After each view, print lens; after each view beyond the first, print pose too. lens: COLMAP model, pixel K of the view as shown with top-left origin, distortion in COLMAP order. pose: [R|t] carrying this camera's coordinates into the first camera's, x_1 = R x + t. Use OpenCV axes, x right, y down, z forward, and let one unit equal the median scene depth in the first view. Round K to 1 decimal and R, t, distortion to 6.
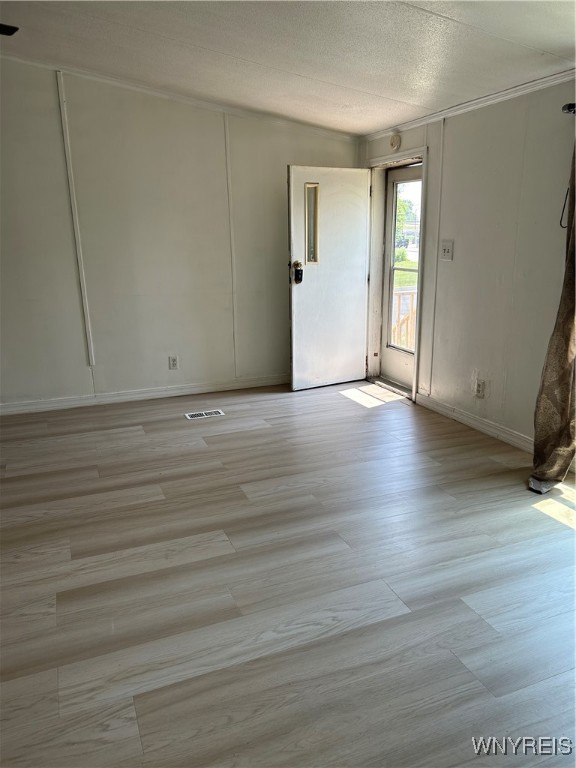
lens RADIAL K [[573.9, 0, 285.9], [0, 573.9, 382.4], [0, 0, 1]] dist [0.023336, -0.024477]
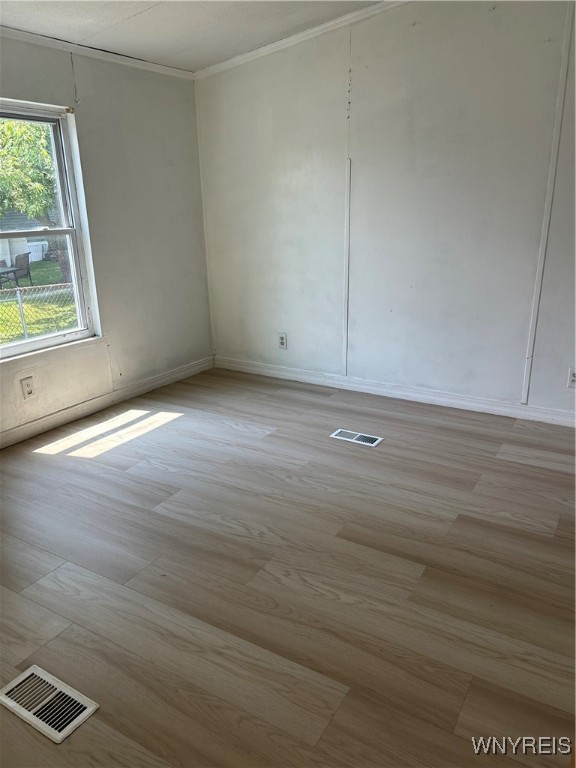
lens RADIAL K [[573.9, 0, 289.7], [0, 573.9, 382.4], [0, 0, 1]] dist [0.023336, -0.024477]
pose [[-0.618500, -0.242828, 0.747323, -0.675162], [0.248906, 0.841536, 0.479440, -0.418564], [-0.745321, 0.482547, -0.460049, 1.449696]]
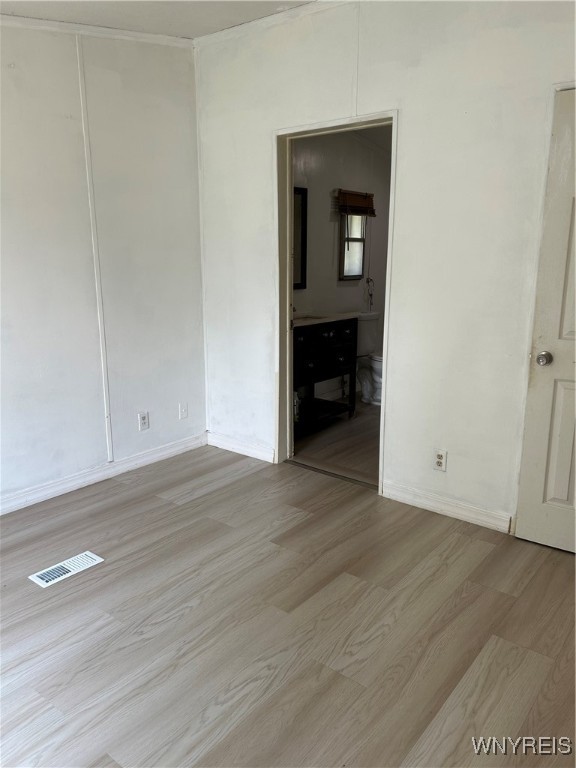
lens RADIAL K [[573.9, 0, 296.4], [0, 573.9, 382.7], [0, 0, 1]] dist [0.023336, -0.024477]
pose [[-0.862336, 0.106614, -0.494985, 0.660909], [-0.158989, 0.871125, 0.464611, -0.469390], [0.480728, 0.479348, -0.734252, 1.607978]]
